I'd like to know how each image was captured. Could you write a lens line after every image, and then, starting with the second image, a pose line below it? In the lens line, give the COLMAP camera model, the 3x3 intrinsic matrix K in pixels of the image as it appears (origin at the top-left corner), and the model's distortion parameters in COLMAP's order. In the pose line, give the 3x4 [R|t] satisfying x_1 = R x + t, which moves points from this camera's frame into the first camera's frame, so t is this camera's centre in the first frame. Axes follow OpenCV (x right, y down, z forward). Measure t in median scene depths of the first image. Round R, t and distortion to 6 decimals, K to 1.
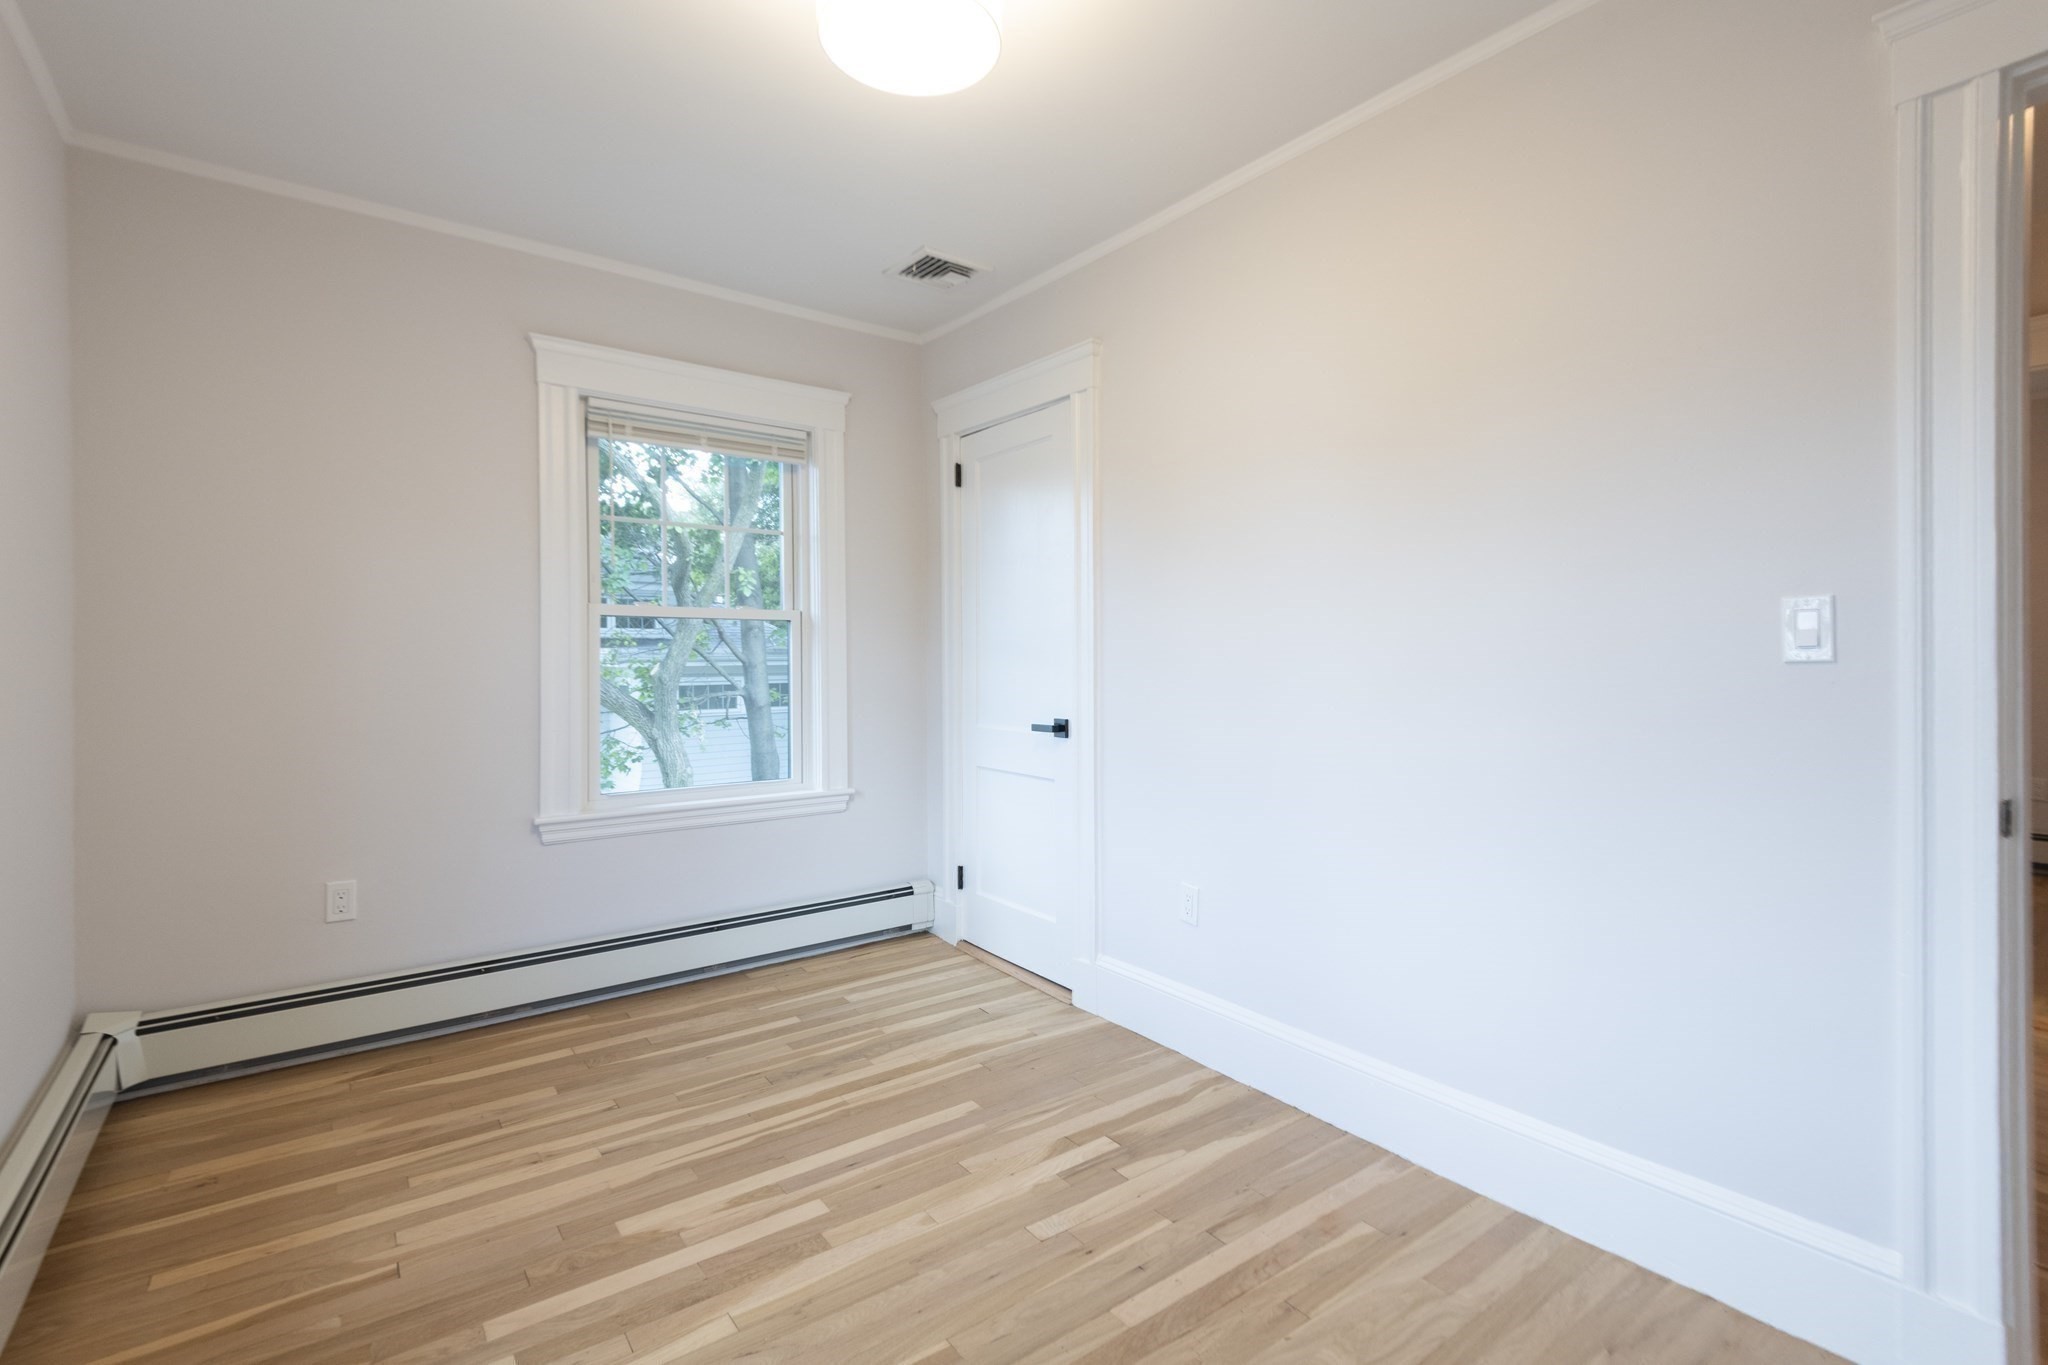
lens RADIAL K [[929.6, 0, 1025.8], [0, 929.6, 662.2], [0, 0, 1]] dist [0.002763, -0.001118]
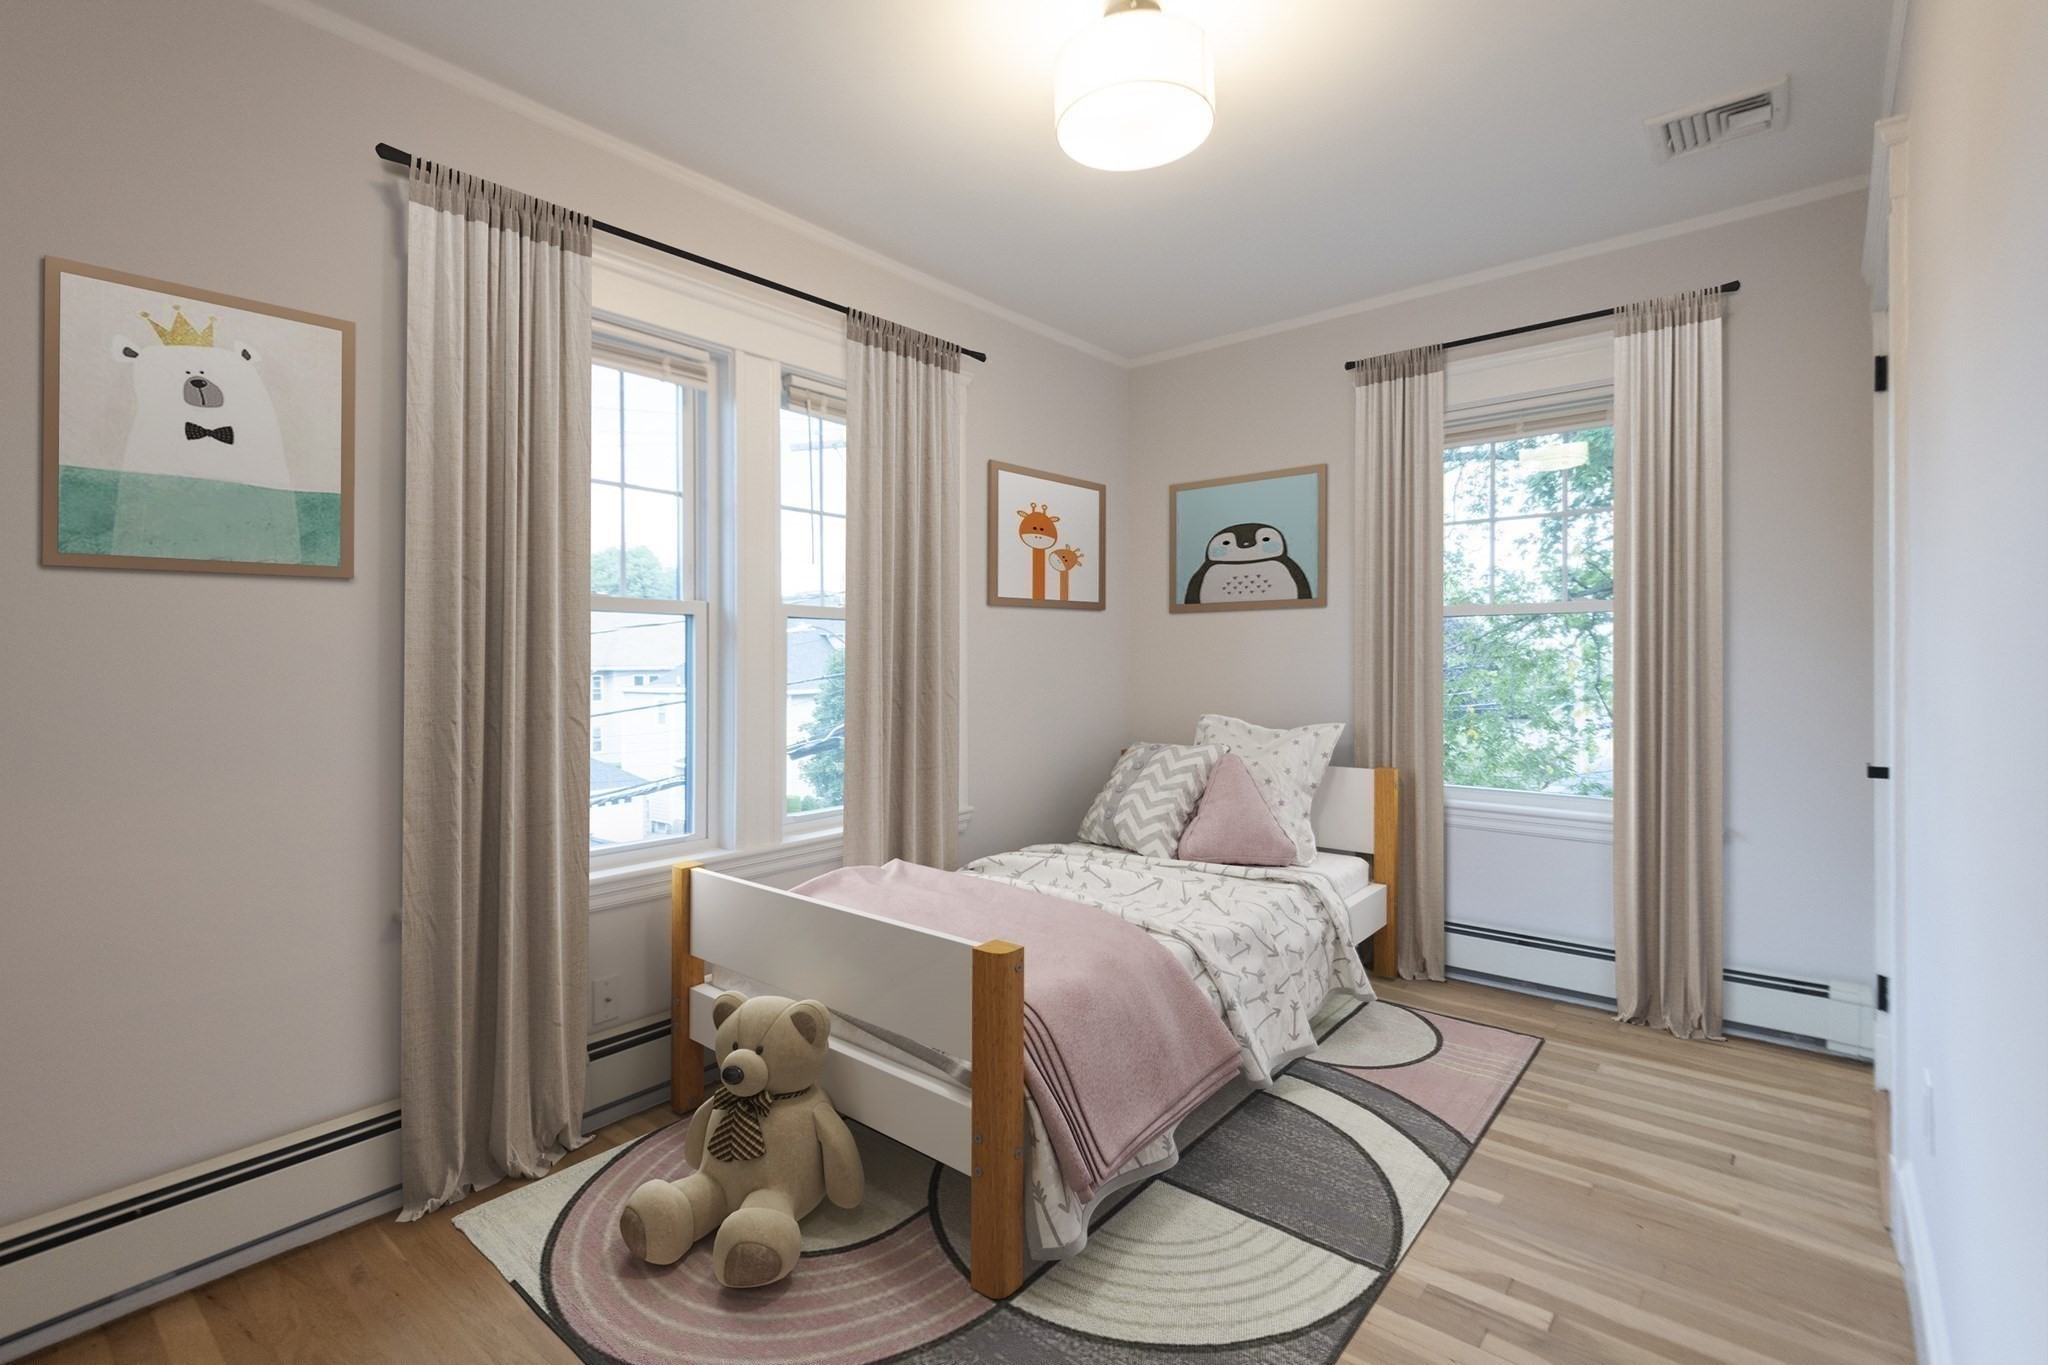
lens RADIAL K [[929.6, 0, 1025.8], [0, 929.6, 662.2], [0, 0, 1]] dist [0.002763, -0.001118]
pose [[0.223997, 0.003869, -0.974582, 0.497841], [-0.005029, 0.999983, 0.002814, 0.001695], [0.974577, 0.004271, 0.224013, 0.311978]]
